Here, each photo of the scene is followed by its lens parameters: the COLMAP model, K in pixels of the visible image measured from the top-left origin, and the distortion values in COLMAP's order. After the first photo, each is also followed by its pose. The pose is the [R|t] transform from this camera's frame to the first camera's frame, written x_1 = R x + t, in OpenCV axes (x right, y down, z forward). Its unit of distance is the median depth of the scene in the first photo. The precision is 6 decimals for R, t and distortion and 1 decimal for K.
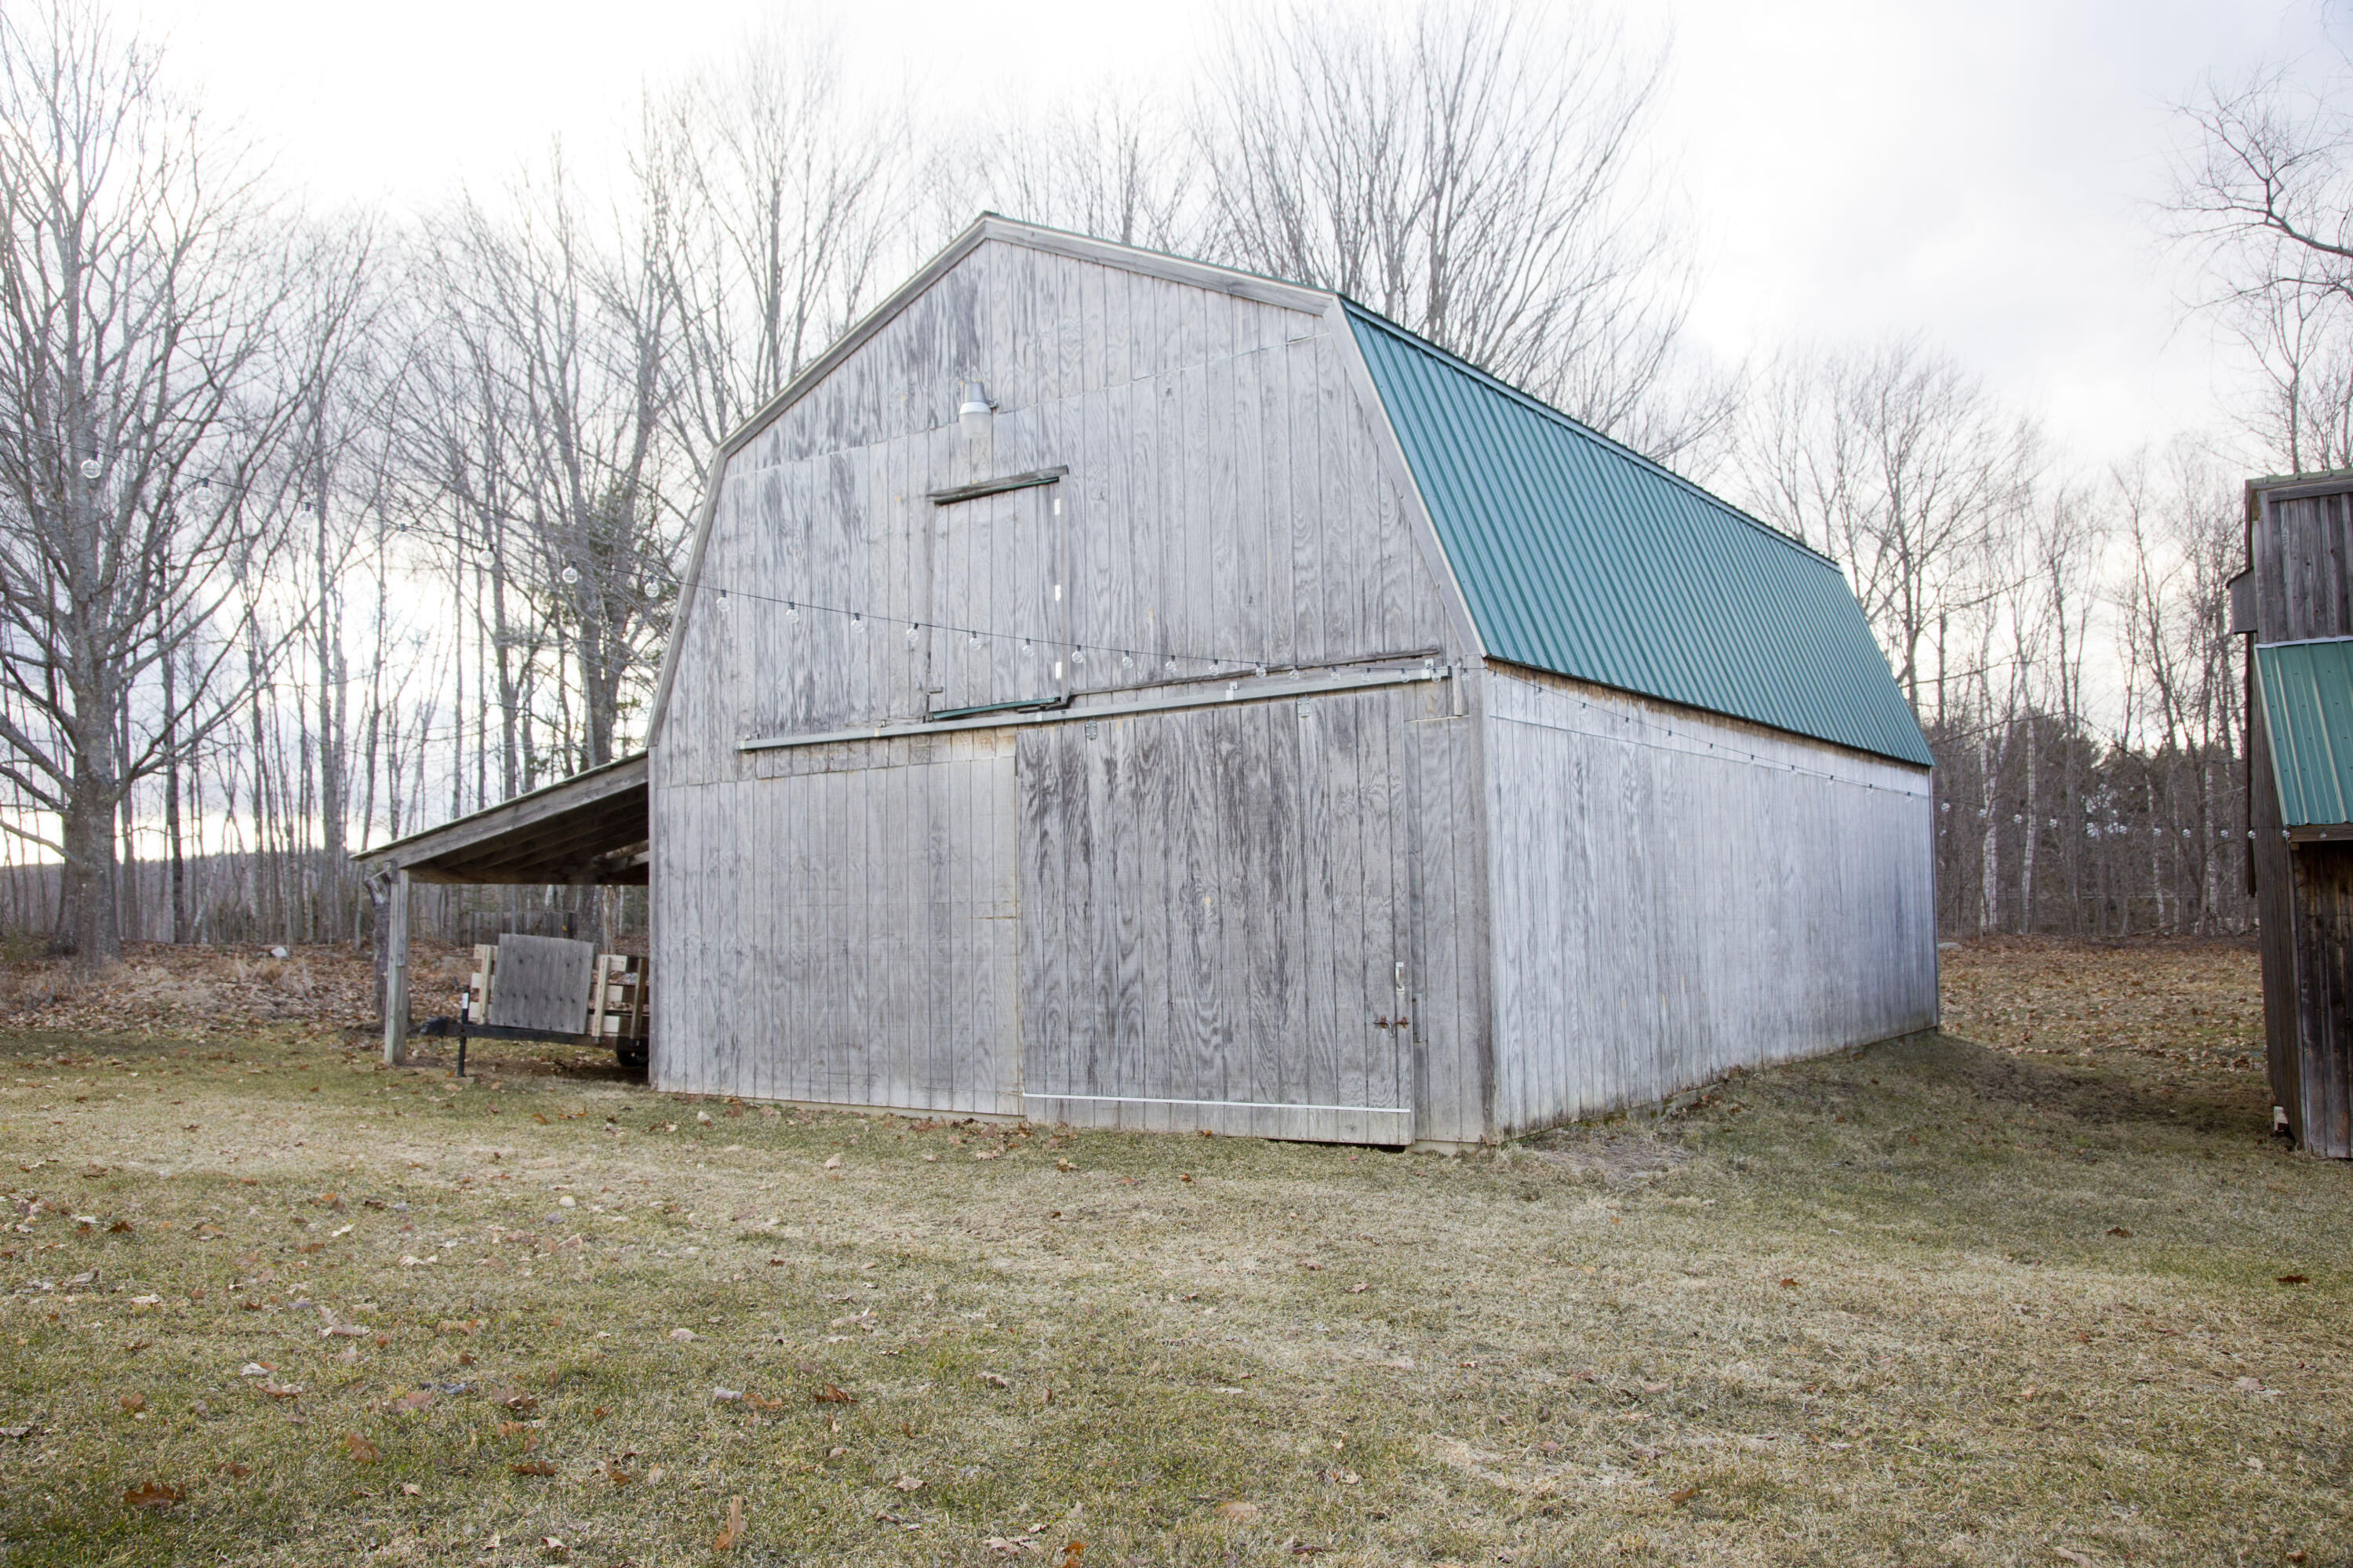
lens RADIAL K [[1821.5, 0, 1169.2], [0, 1821.5, 786.7], [0, 0, 1]] dist [-0.103757, 0.112423]
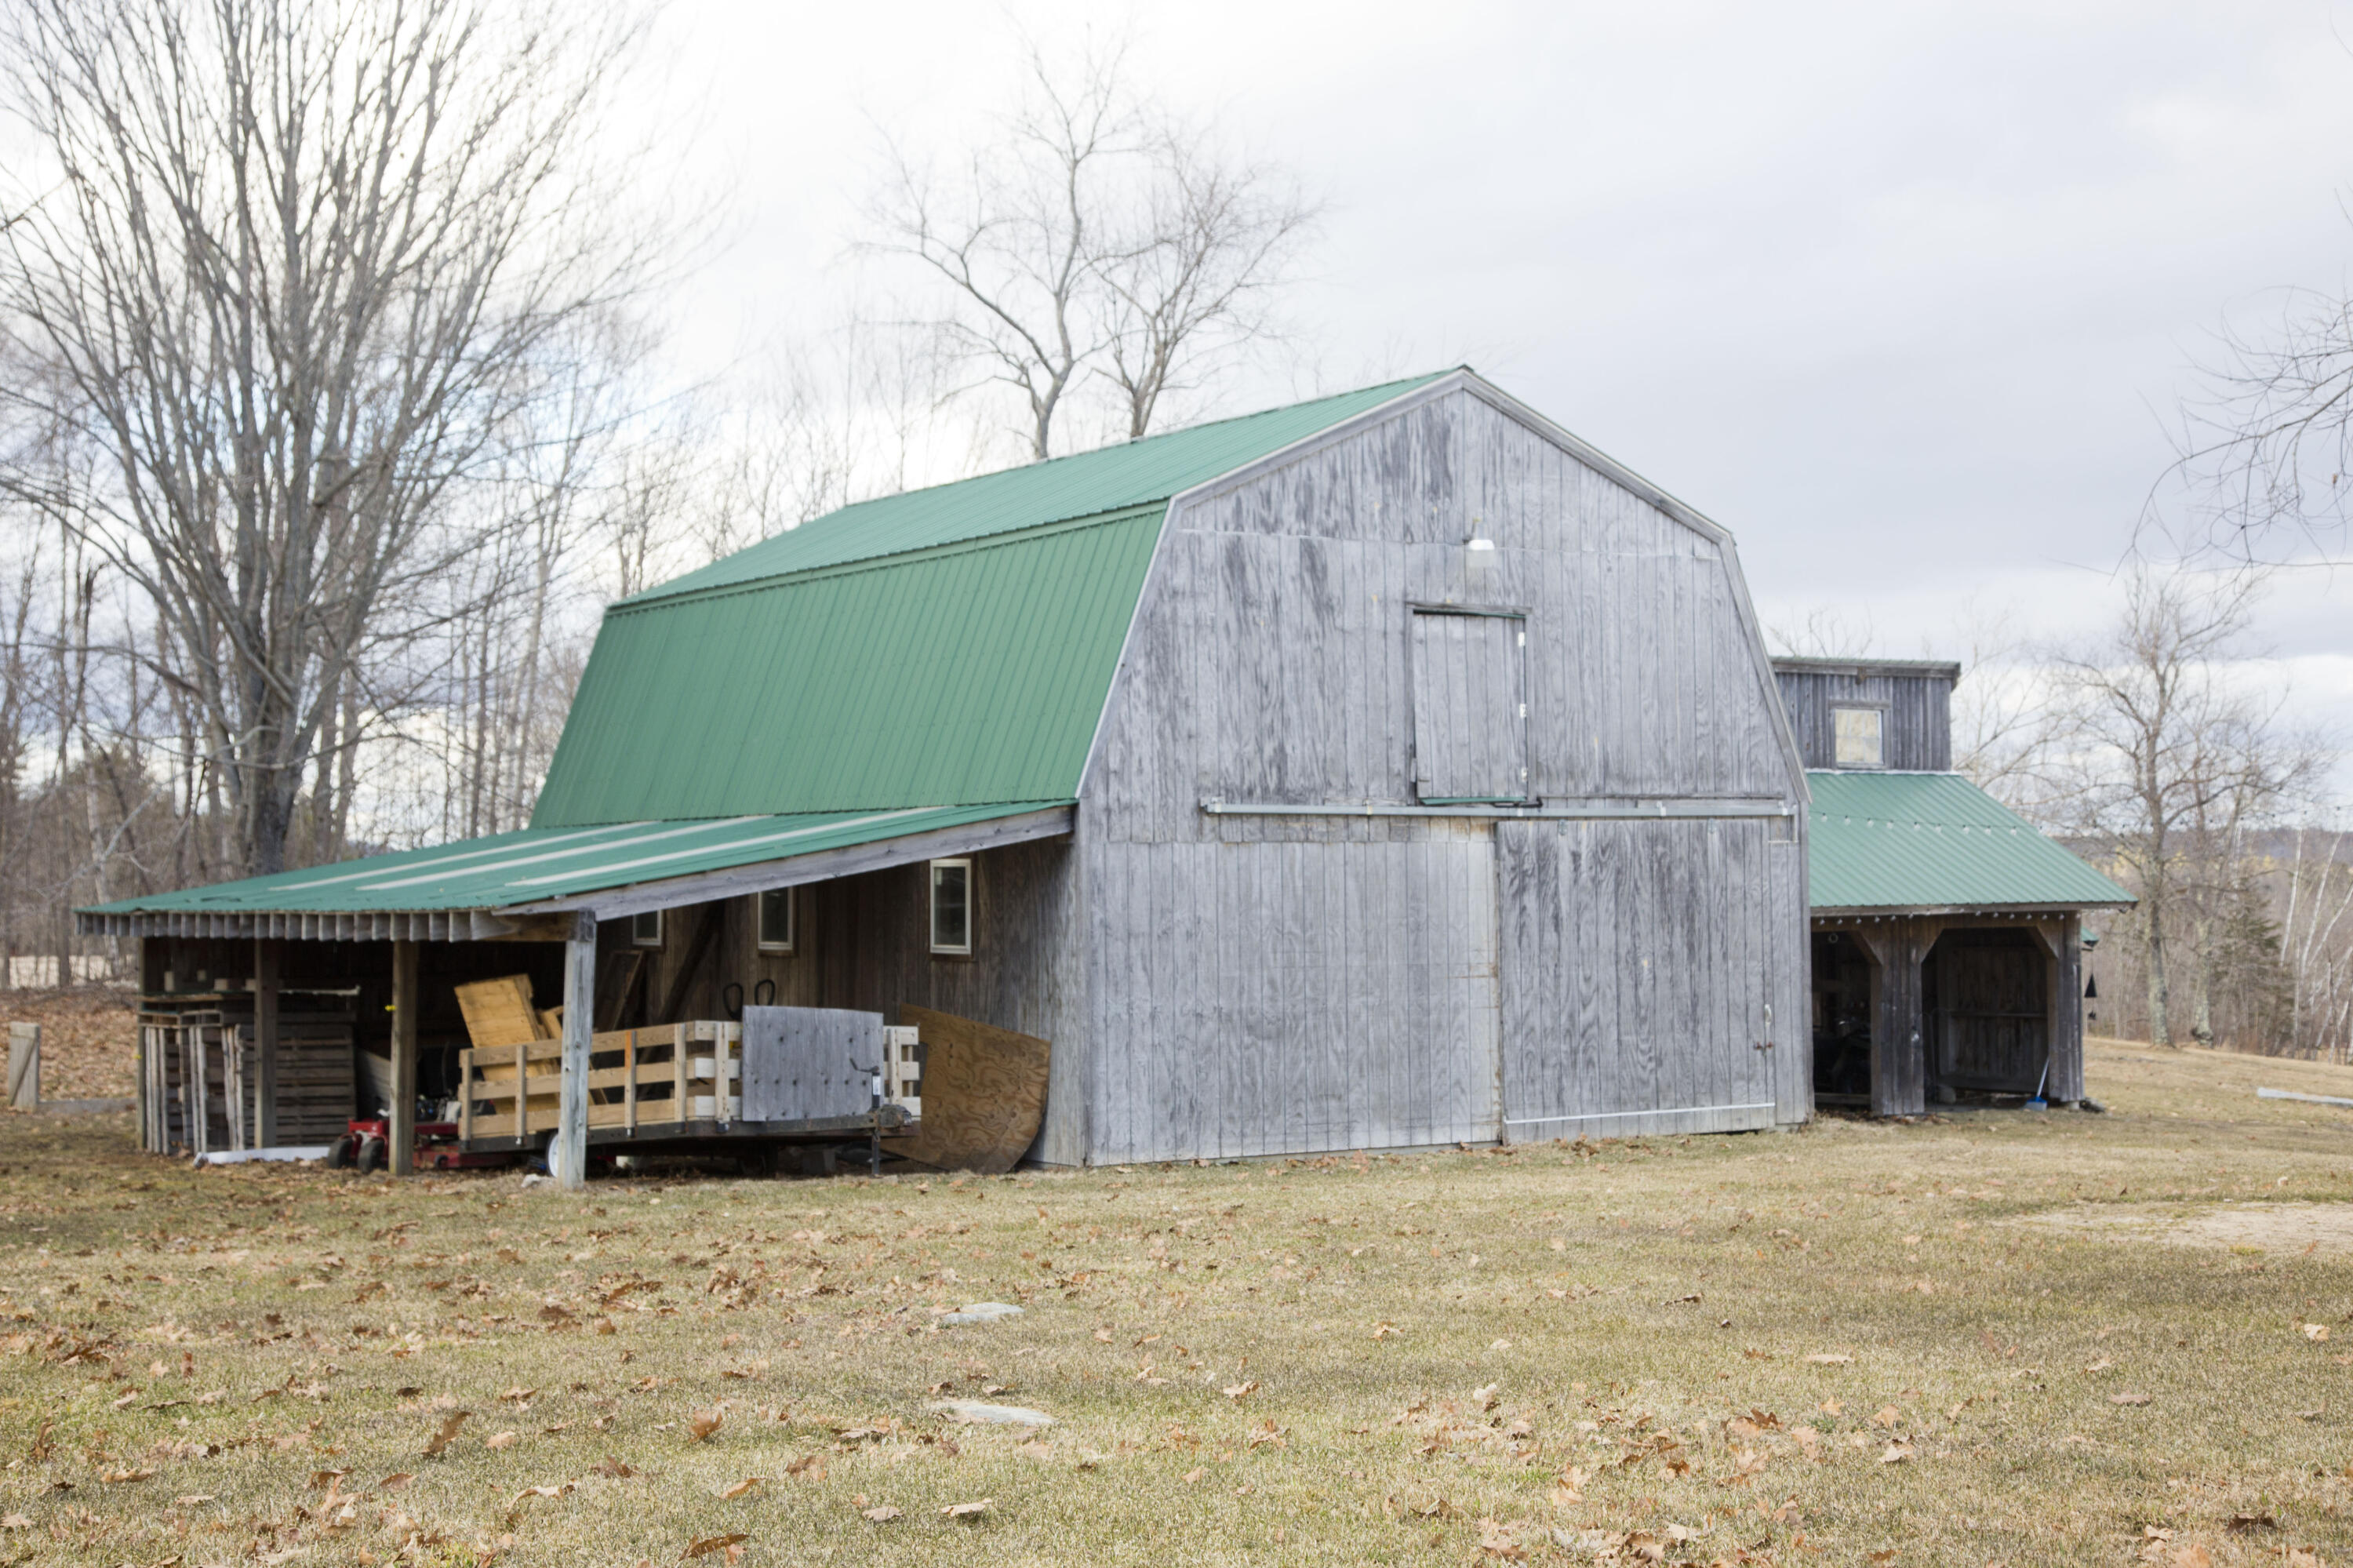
lens RADIAL K [[3259.5, 0, 1169.6], [0, 3259.5, 803.4], [0, 0, 1]] dist [0.176240, -0.010309]
pose [[0.367145, 0.038320, 0.929374, -2.070136], [-0.063582, 0.997848, -0.016025, 0.005343], [-0.927988, -0.053208, 0.368792, 0.384856]]
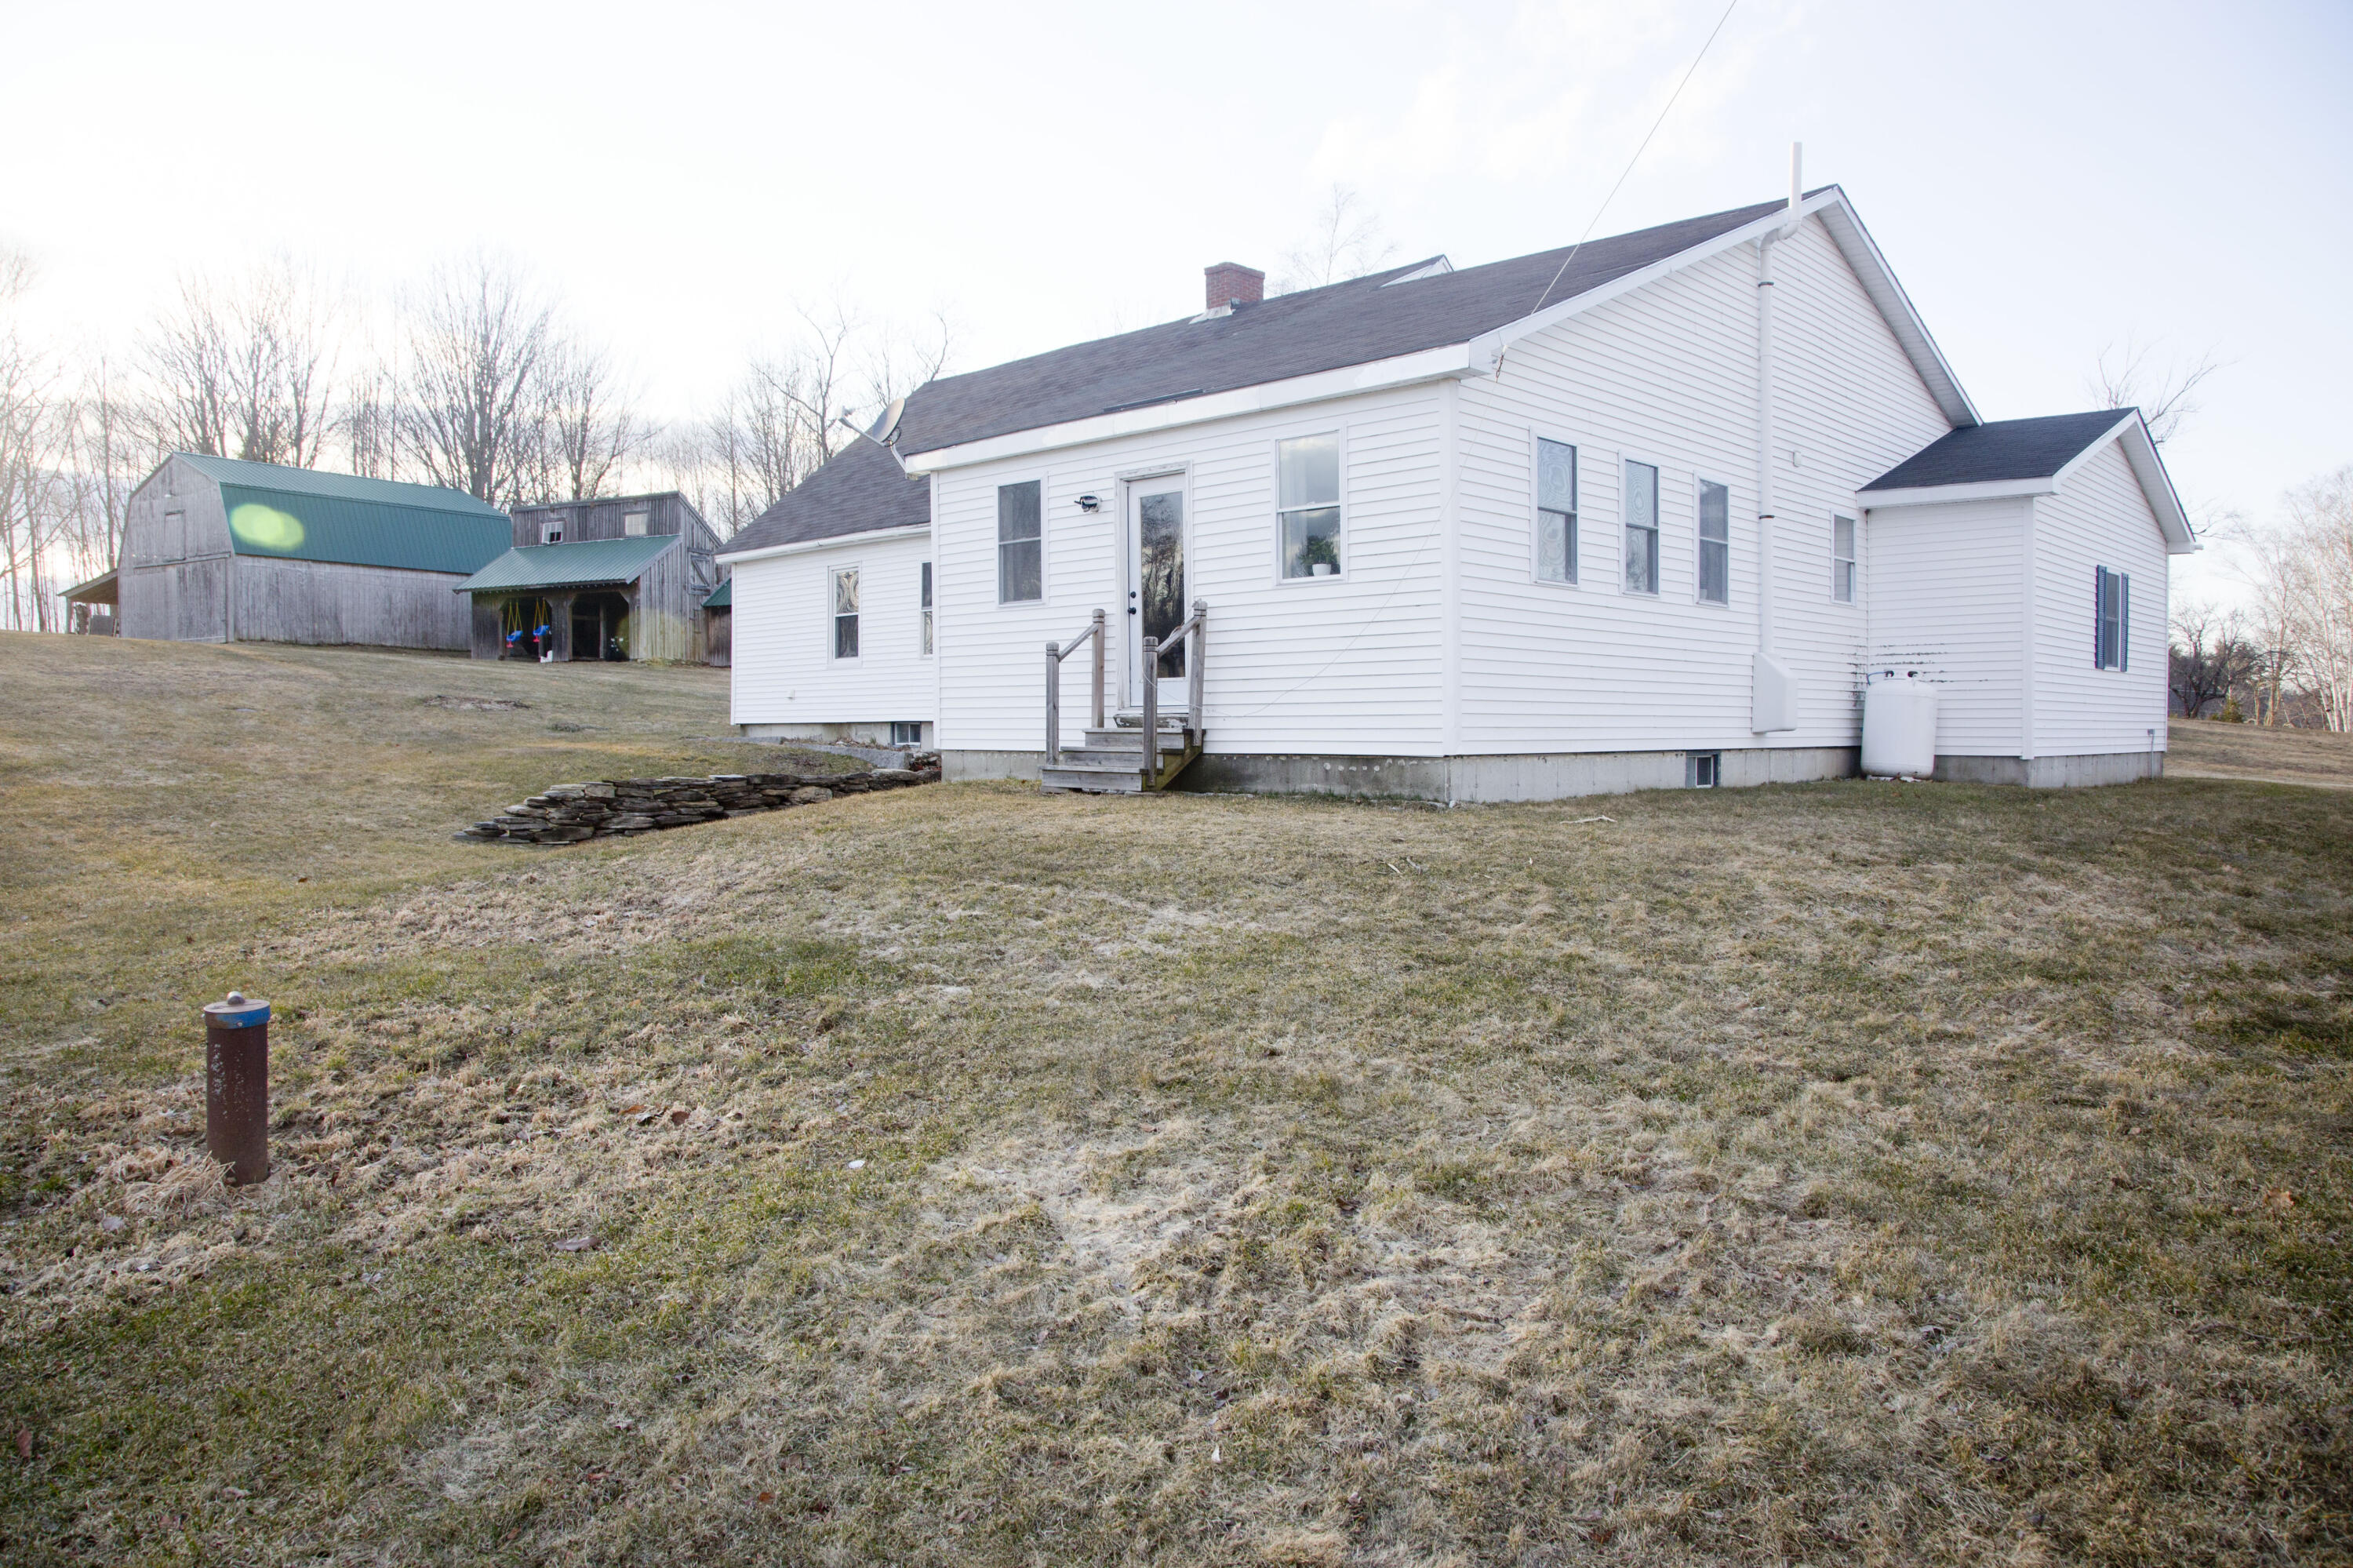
lens RADIAL K [[1598.4, 0, 1173.2], [0, 1598.4, 772.2], [0, 0, 1]] dist [-0.128988, 0.071763]
pose [[0.993704, 0.017223, 0.110709, 2.003926], [-0.027798, 0.995118, 0.094700, 0.055694], [-0.108538, -0.097181, 0.989331, -3.190622]]
